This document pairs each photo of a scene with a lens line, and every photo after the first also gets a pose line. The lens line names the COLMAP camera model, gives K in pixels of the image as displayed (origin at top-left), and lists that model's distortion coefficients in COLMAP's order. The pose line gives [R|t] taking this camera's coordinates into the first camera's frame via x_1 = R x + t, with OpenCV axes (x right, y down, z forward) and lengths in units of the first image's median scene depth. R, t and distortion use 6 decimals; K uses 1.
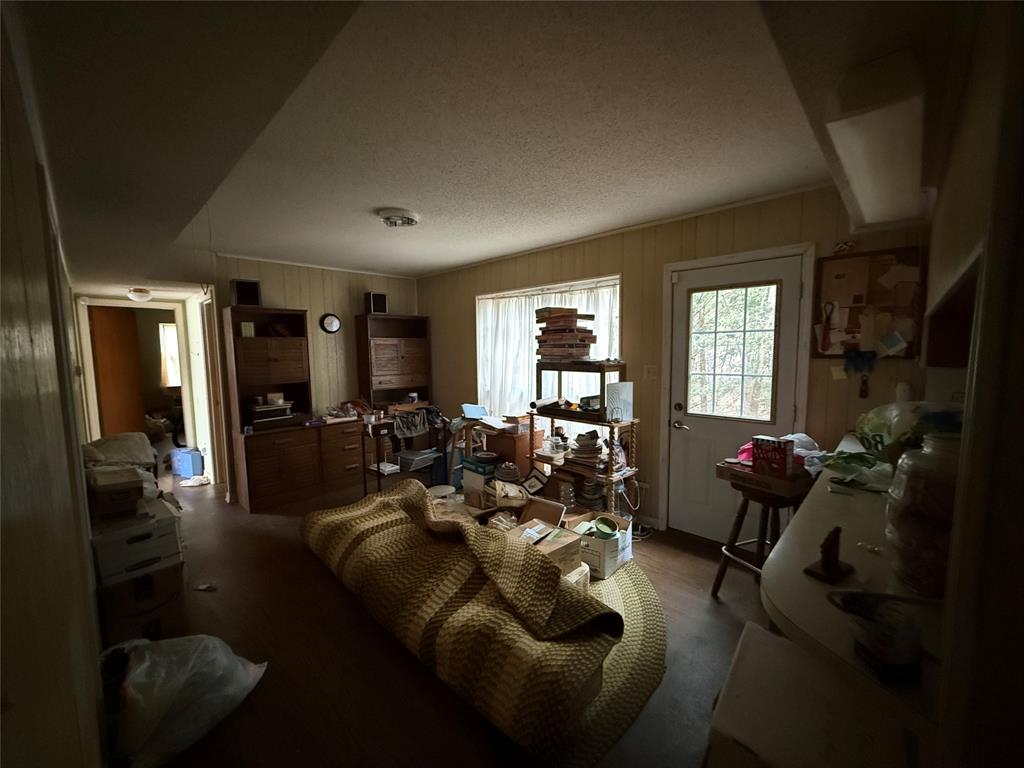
lens RADIAL K [[407.1, 0, 512.9], [0, 407.1, 383.2], [0, 0, 1]] dist [-0.000689, 0.000179]
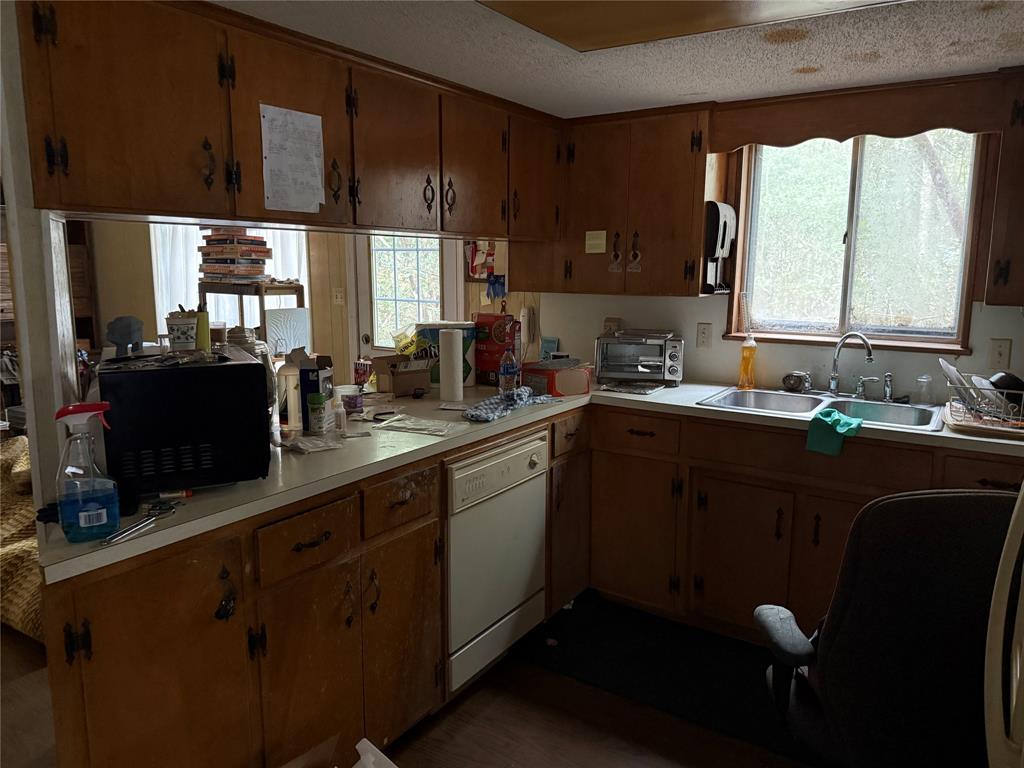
lens RADIAL K [[713.4, 0, 510.9], [0, 713.4, 385.2], [0, 0, 1]] dist [0.012375, -0.000073]
pose [[0.982628, -0.008162, 0.185407, 0.397187], [-0.007713, 0.996373, 0.084739, 0.024208], [-0.185427, -0.084697, 0.979001, -0.451190]]
